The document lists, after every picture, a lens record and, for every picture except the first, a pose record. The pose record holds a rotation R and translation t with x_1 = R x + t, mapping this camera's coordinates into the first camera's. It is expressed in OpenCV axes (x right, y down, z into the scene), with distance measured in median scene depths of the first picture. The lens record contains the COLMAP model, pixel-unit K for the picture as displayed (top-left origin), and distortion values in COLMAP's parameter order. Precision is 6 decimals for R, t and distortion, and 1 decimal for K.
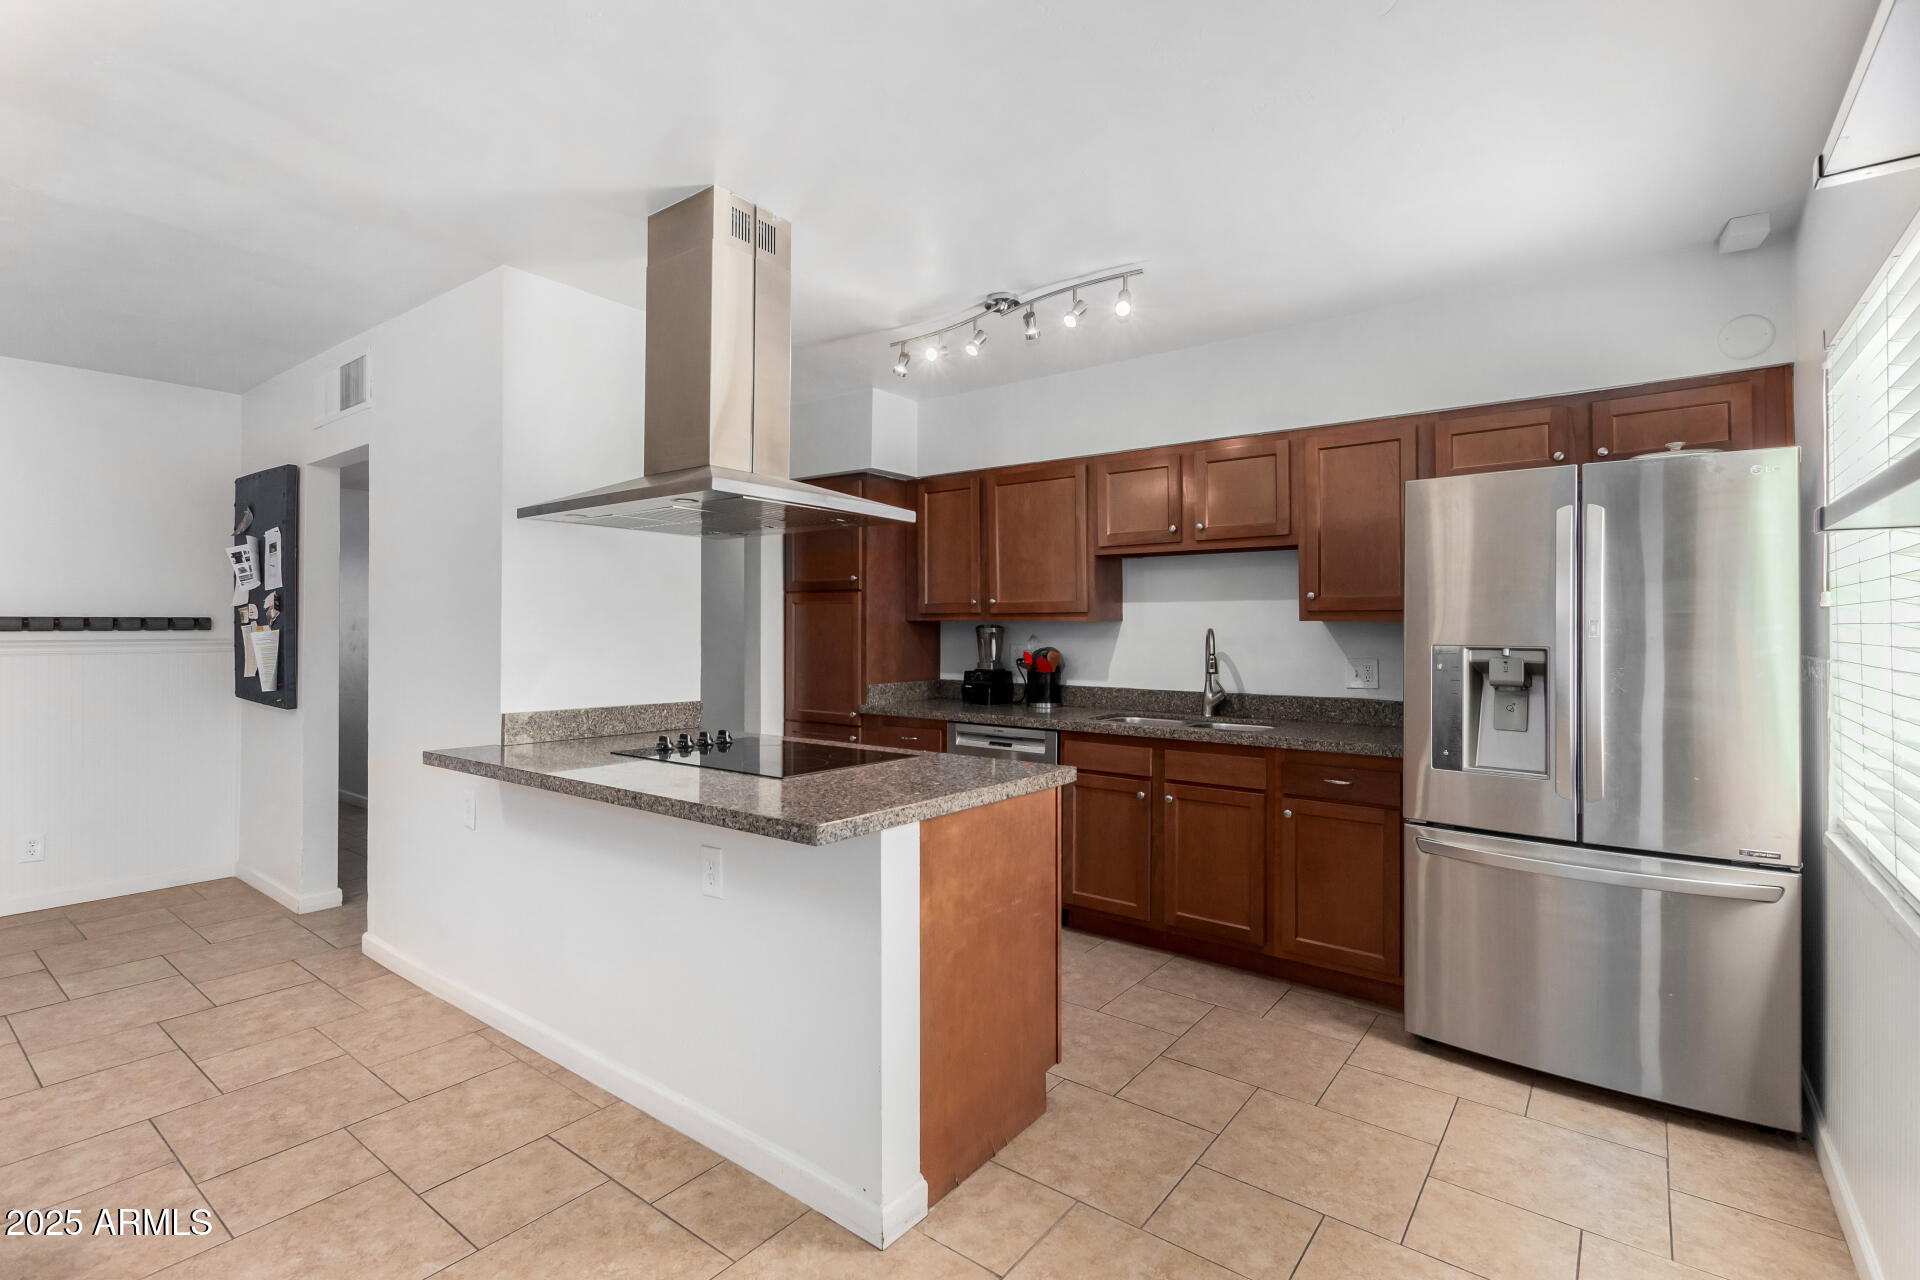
lens RADIAL K [[892.8, 0, 957.8], [0, 892.8, 625.9], [0, 0, 1]] dist [-0.000873, -0.000409]
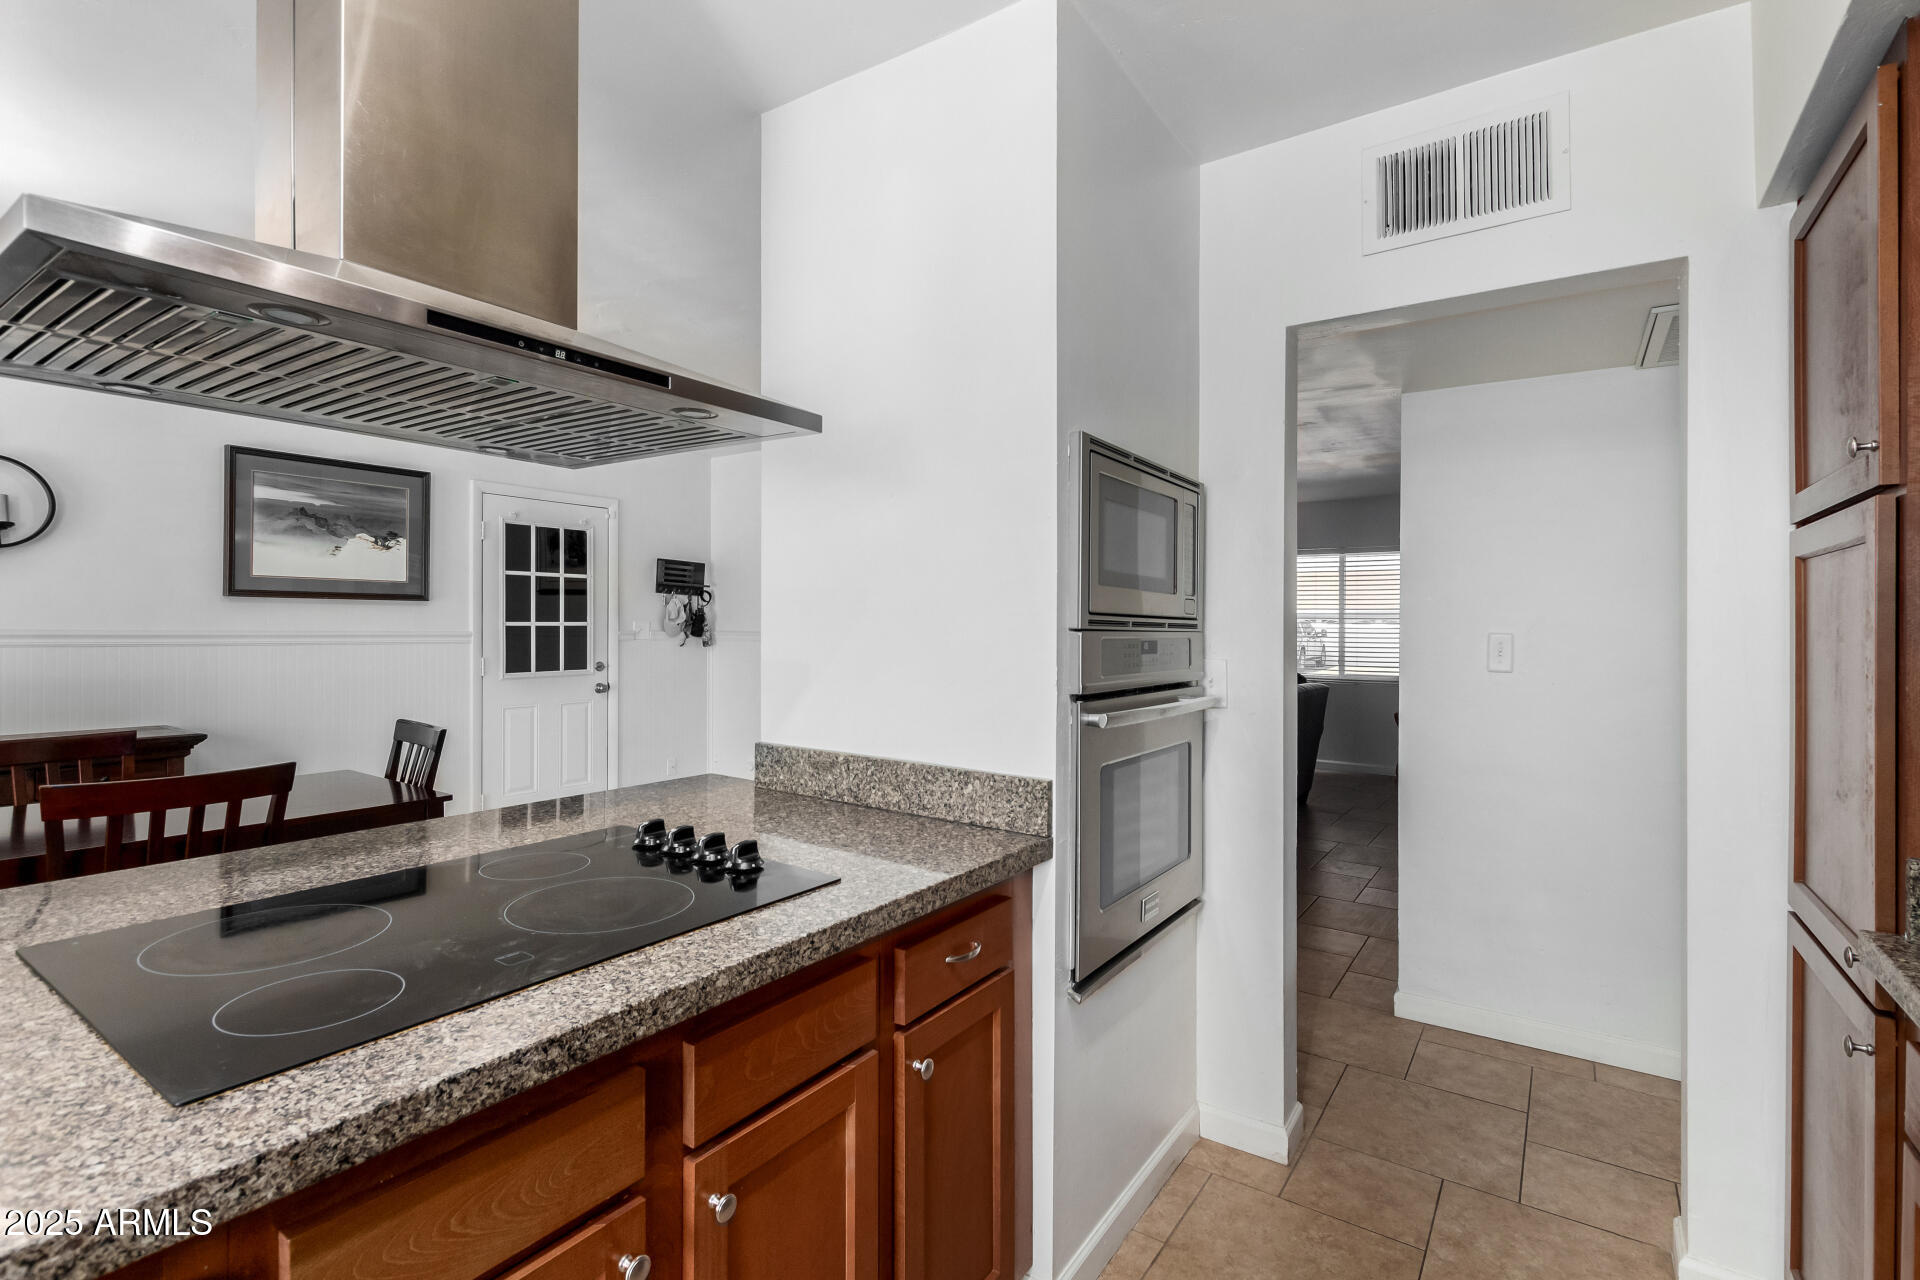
lens RADIAL K [[892.8, 0, 957.8], [0, 892.8, 625.9], [0, 0, 1]] dist [-0.000873, -0.000409]
pose [[0.054342, 0.000976, -0.998522, 0.158314], [-0.007806, 0.999969, 0.000553, 0.003628], [0.998492, 0.007764, 0.054348, 0.853470]]
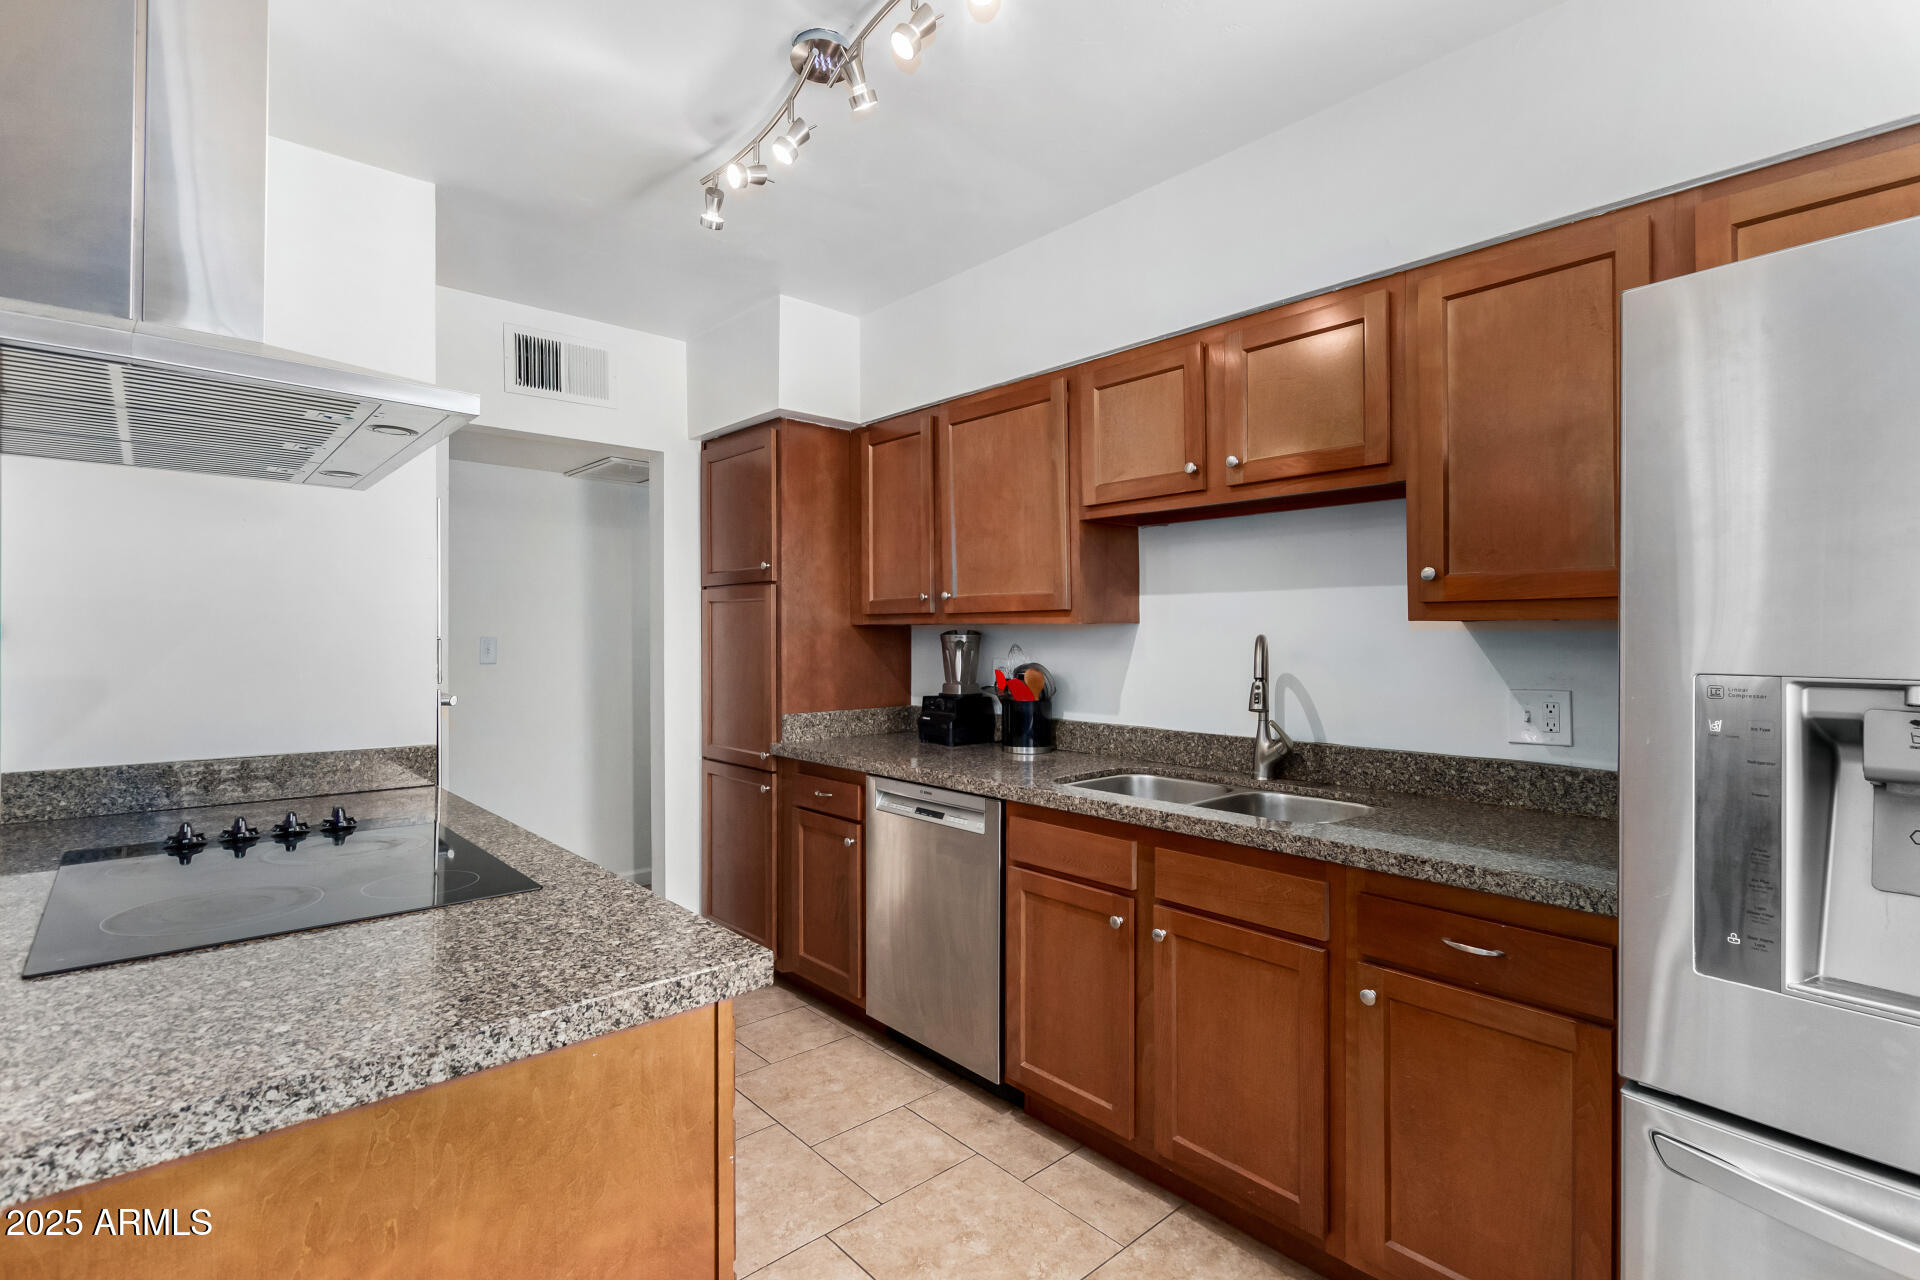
lens RADIAL K [[881.2, 0, 965.1], [0, 881.2, 633.5], [0, 0, 1]] dist [0.001848, -0.000214]
pose [[0.982816, -0.001806, -0.184581, 0.202866], [0.001961, 0.999998, 0.000655, 0.001311], [0.184579, -0.001005, 0.982817, 0.395513]]
